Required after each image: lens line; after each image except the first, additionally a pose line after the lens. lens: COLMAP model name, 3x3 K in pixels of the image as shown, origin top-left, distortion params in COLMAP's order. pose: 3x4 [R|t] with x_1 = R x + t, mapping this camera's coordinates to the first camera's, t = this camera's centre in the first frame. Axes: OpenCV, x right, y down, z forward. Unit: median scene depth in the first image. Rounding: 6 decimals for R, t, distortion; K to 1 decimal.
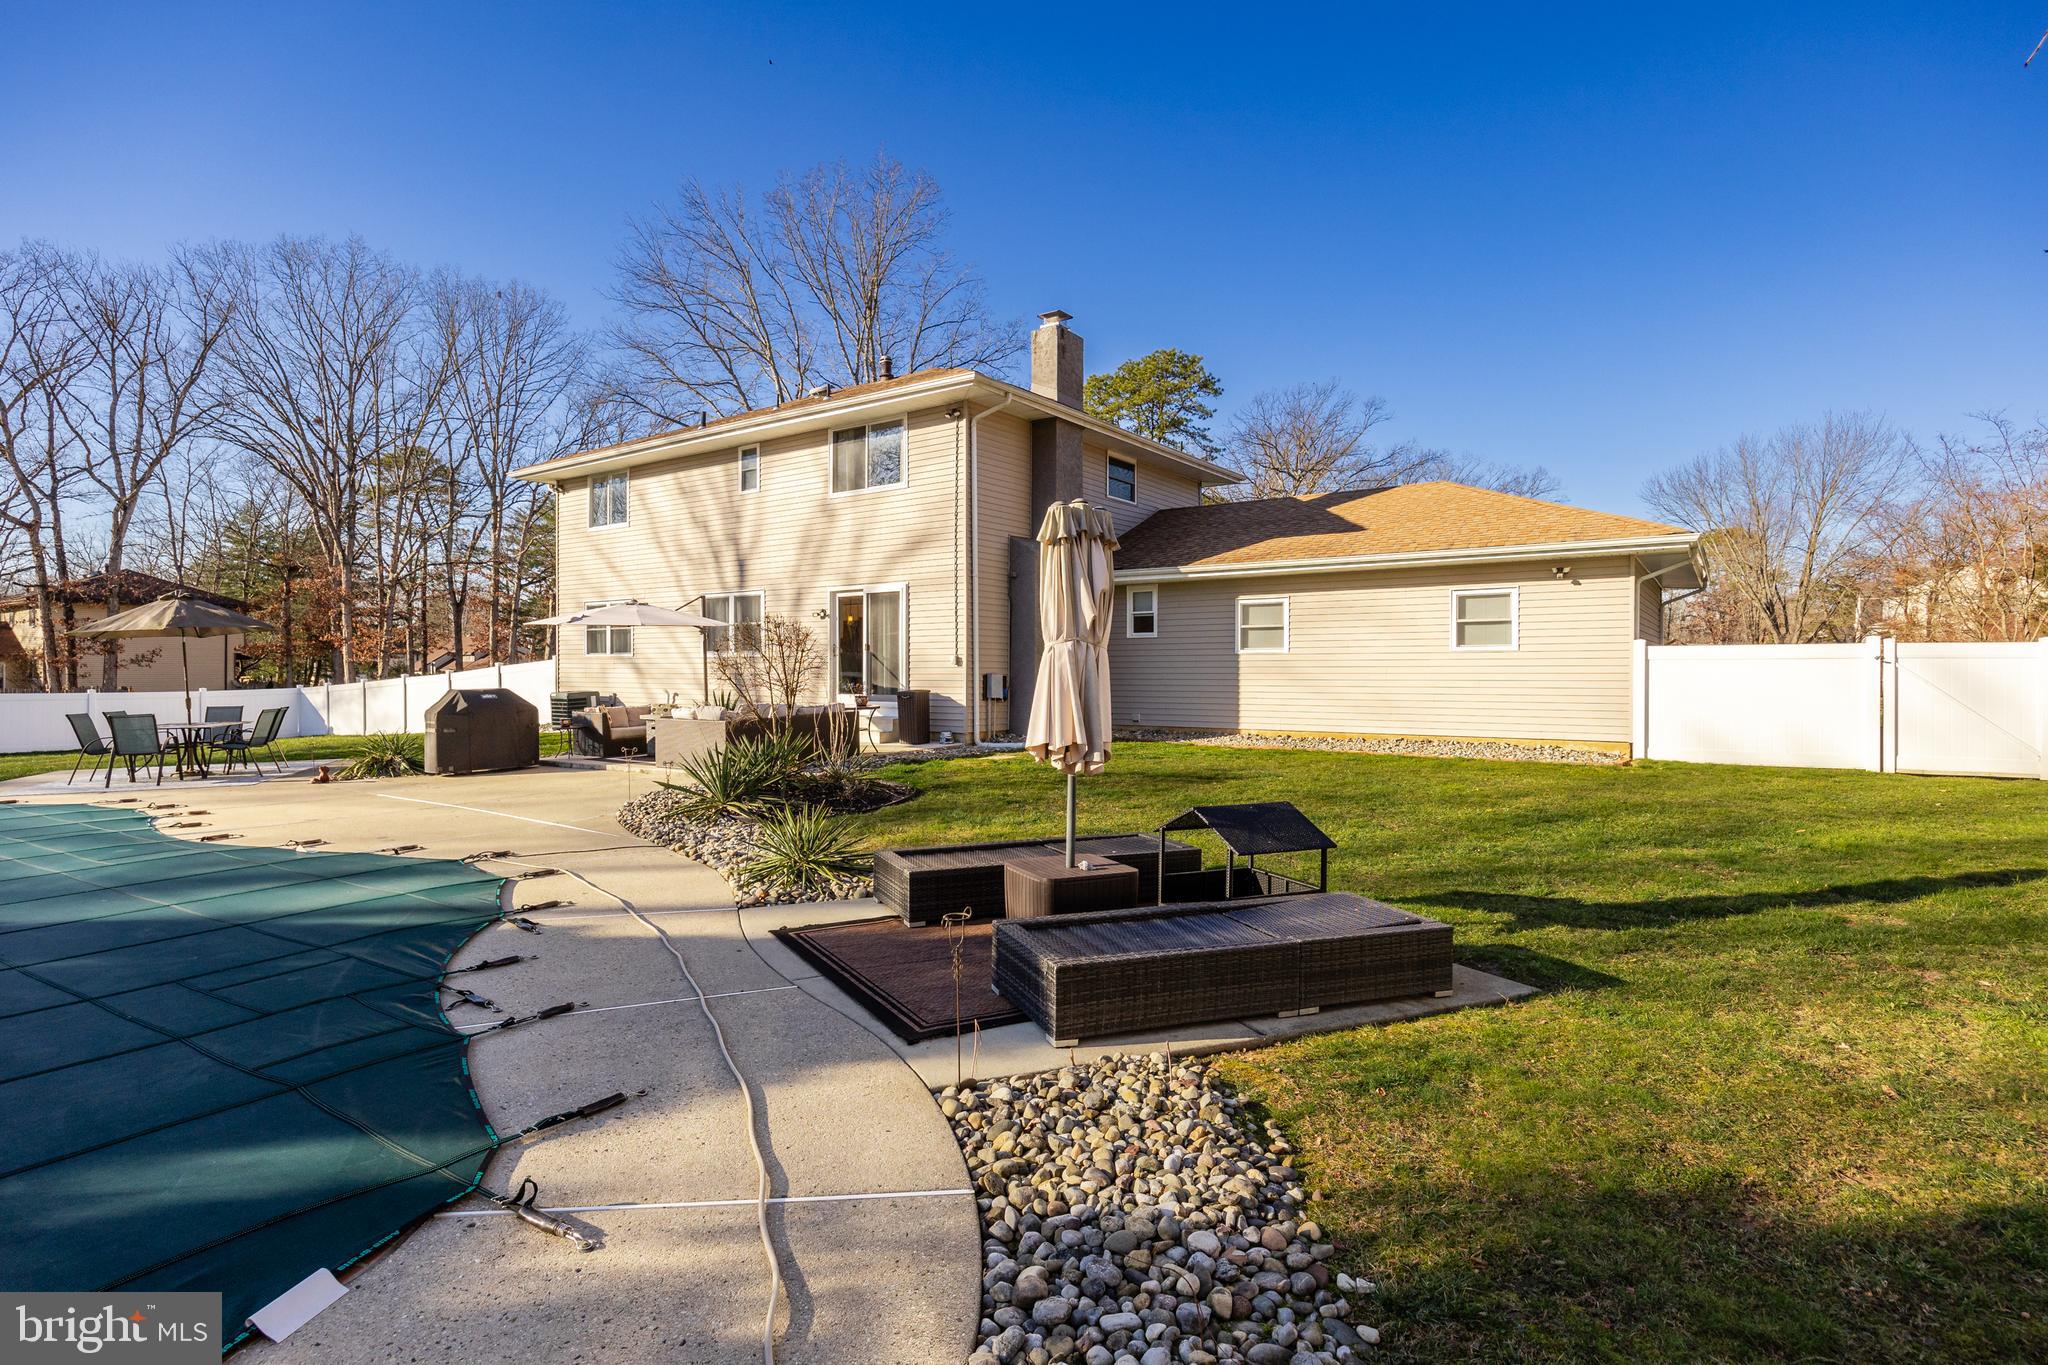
lens RADIAL K [[1004.1, 0, 1005.9], [0, 1004.1, 672.3], [0, 0, 1]] dist [-0.011605, 0.001104]
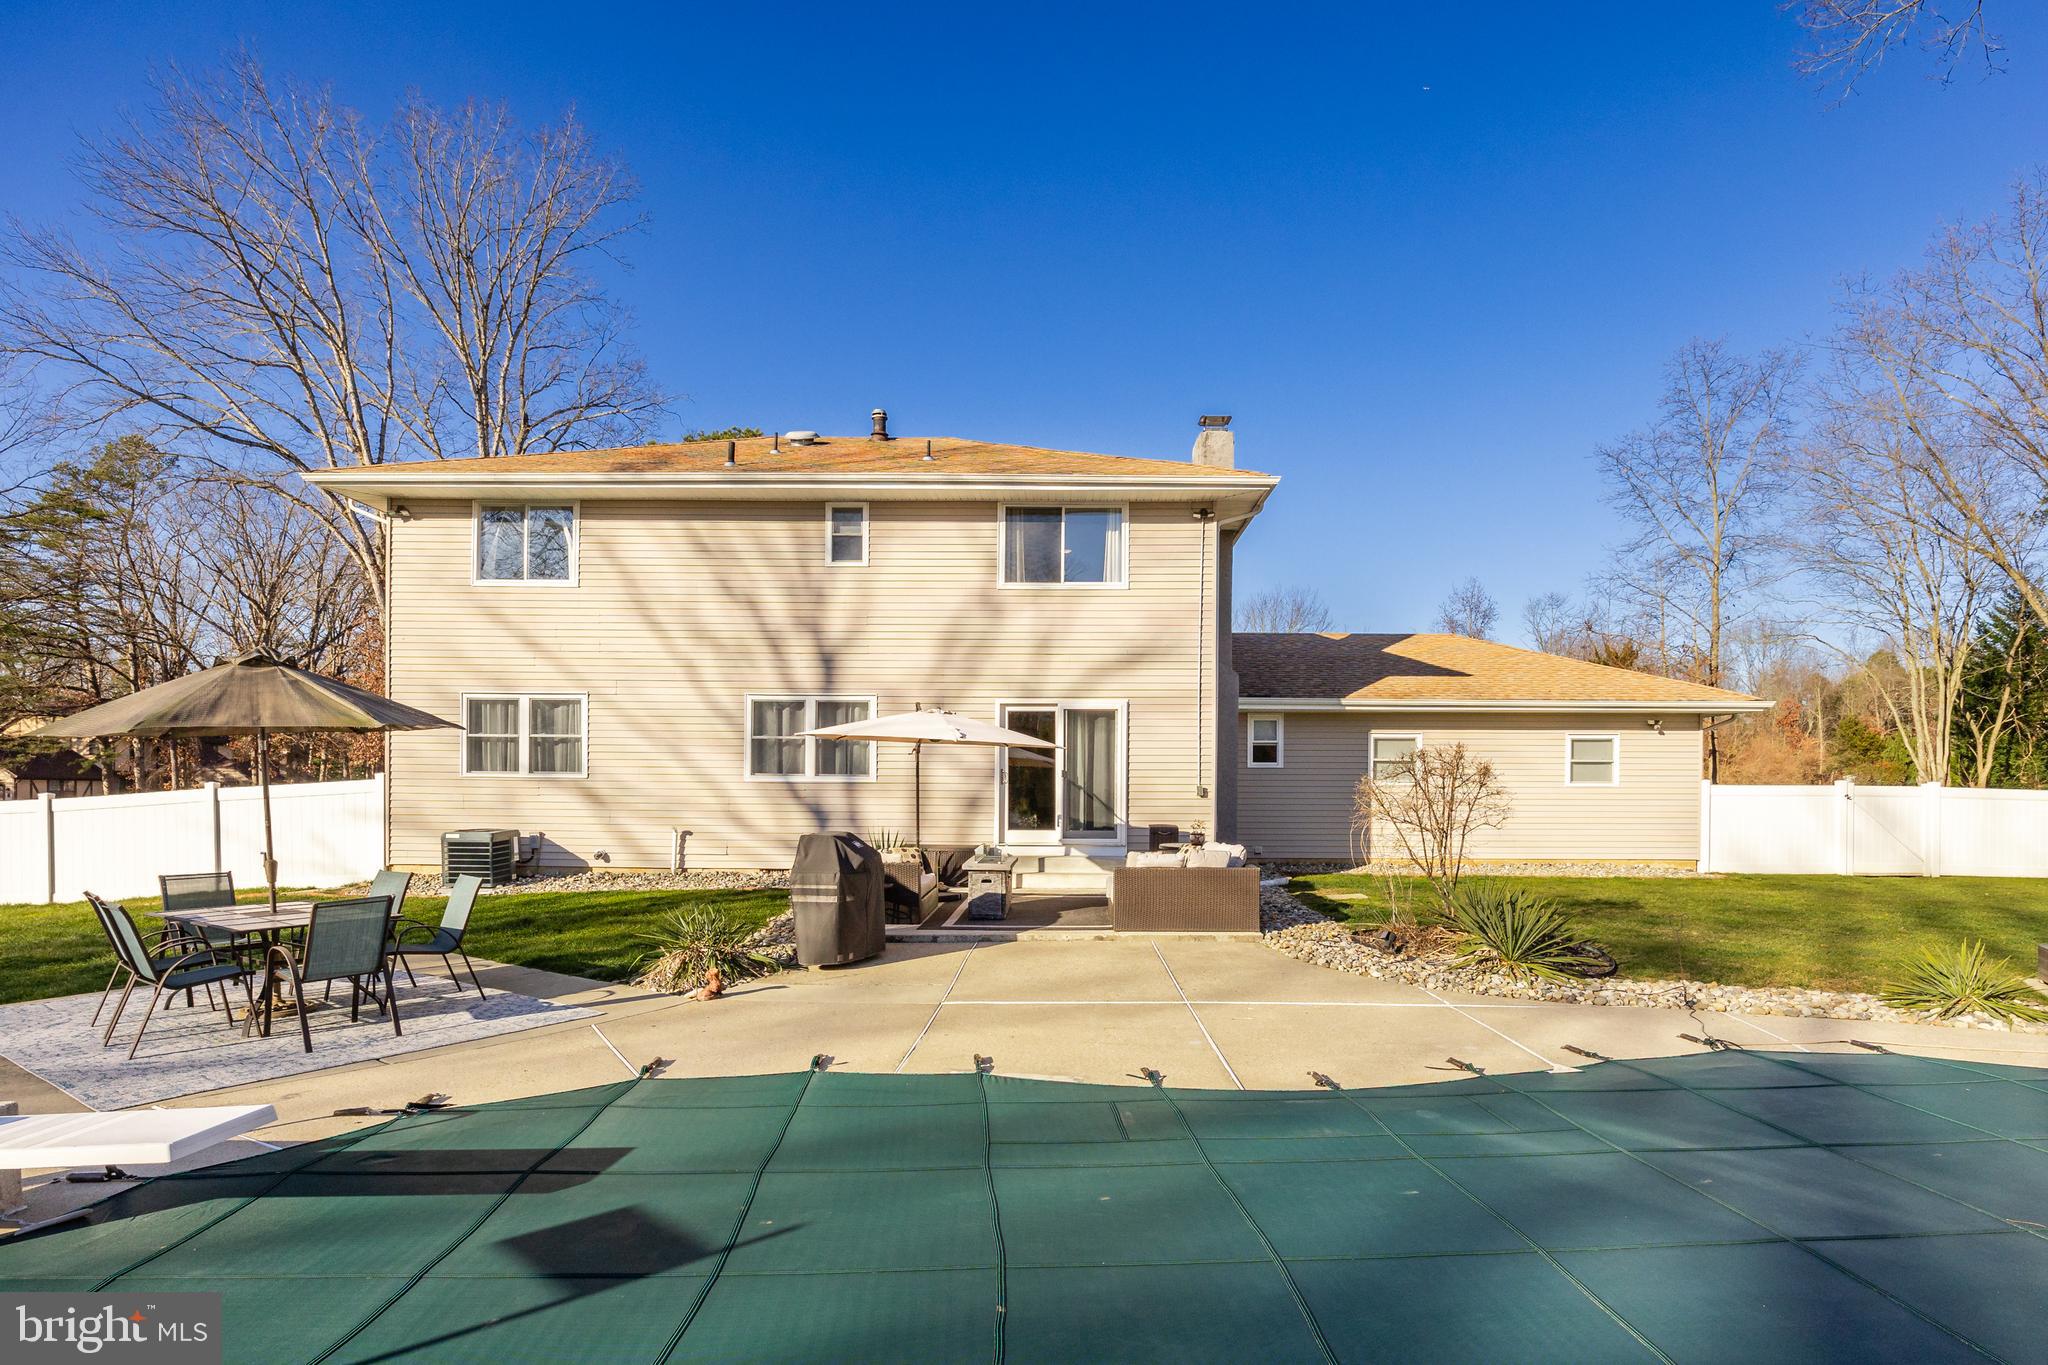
lens RADIAL K [[1078.1, 0, 1053.7], [0, 1078.1, 806.2], [0, 0, 1]] dist [0.001572, 0.000943]
pose [[0.827175, -0.002308, 0.561940, -0.574412], [-0.004943, 0.999923, 0.011382, -0.007365], [-0.561923, -0.012193, 0.827099, 0.231449]]
